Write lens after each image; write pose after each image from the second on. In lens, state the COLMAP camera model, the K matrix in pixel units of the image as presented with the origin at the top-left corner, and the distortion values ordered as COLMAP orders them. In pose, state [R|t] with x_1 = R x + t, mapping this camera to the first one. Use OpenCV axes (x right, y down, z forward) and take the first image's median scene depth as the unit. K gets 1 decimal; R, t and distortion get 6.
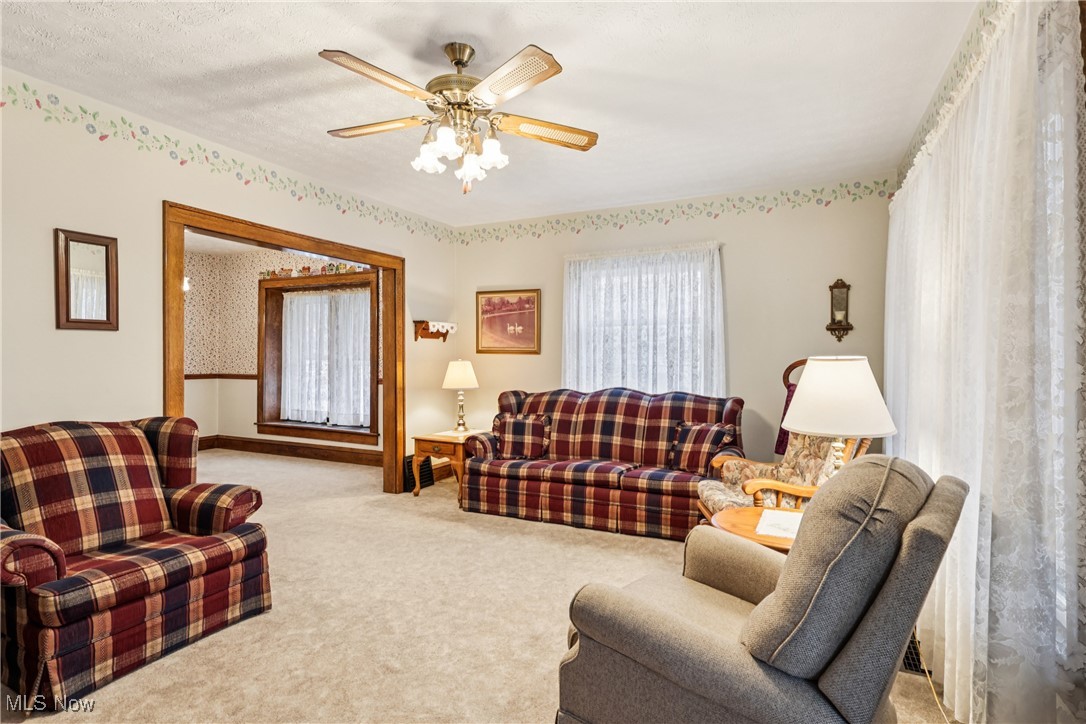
lens RADIAL K [[545.8, 0, 543.0], [0, 545.8, 356.2], [0, 0, 1]] dist [0.001714, -0.000323]
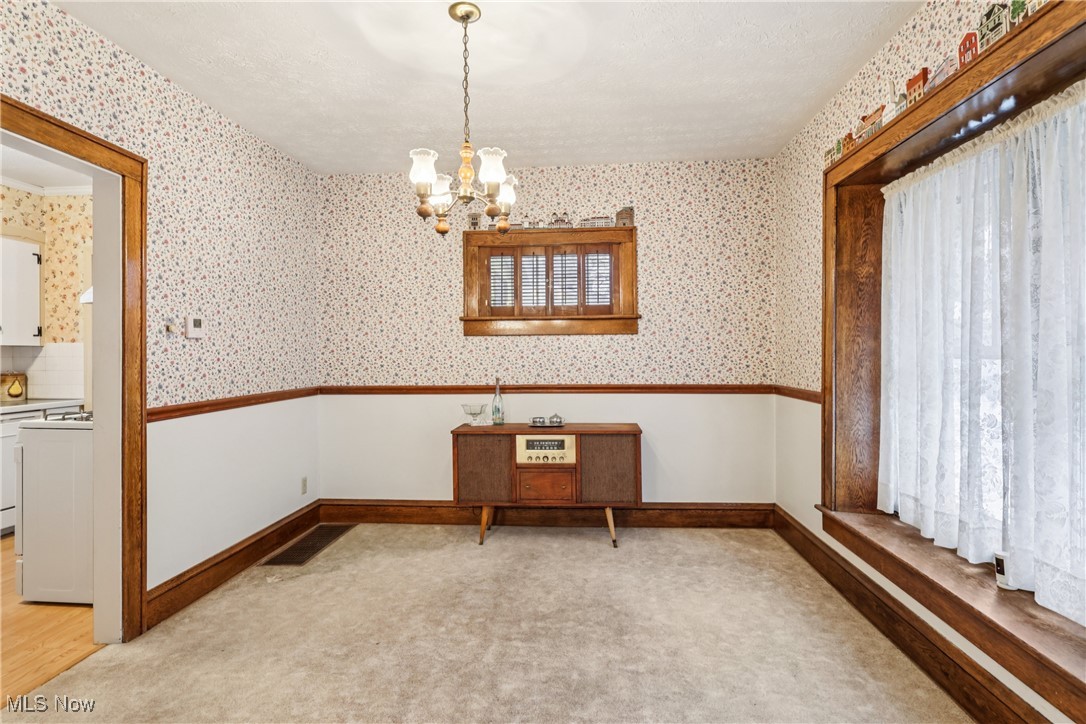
lens RADIAL K [[545.8, 0, 543.0], [0, 545.8, 356.2], [0, 0, 1]] dist [0.001714, -0.000323]
pose [[0.343030, 0.000710, -0.939324, -0.195686], [-0.002658, 0.999996, -0.000215, 0.005399], [0.939321, 0.002570, 0.343031, 0.650191]]
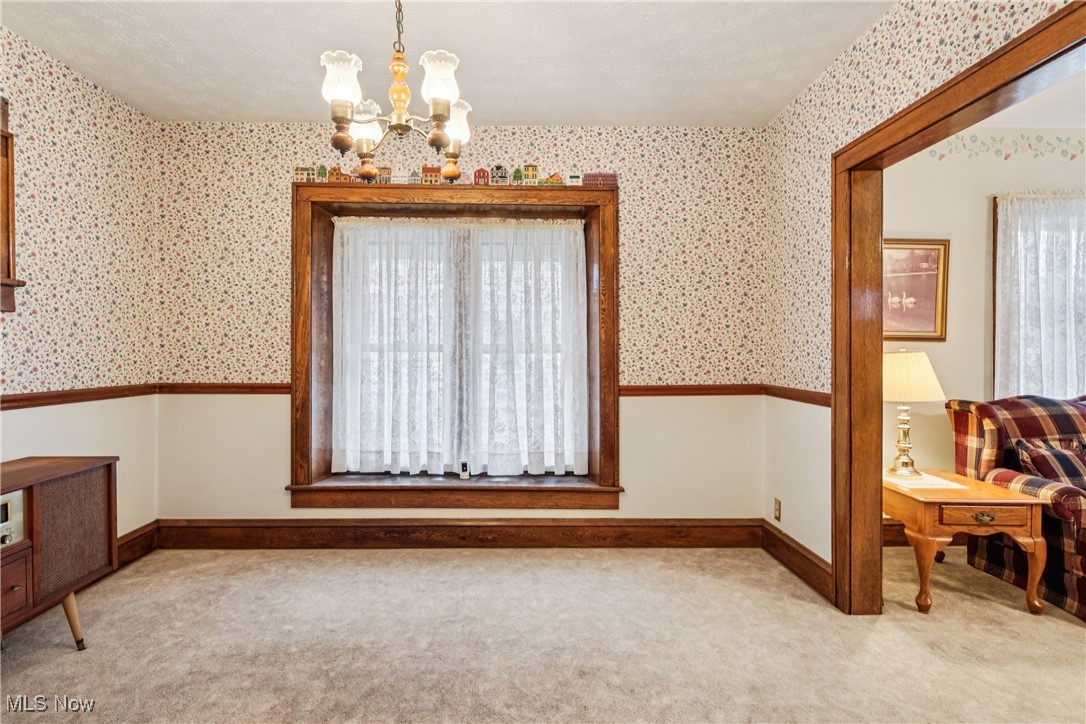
lens RADIAL K [[545.8, 0, 543.0], [0, 545.8, 356.2], [0, 0, 1]] dist [0.001714, -0.000323]
pose [[0.894758, 0.000298, 0.446552, -0.539963], [-0.000671, 1.000000, 0.000678, 0.009888], [-0.446552, -0.000907, 0.894757, 0.482691]]
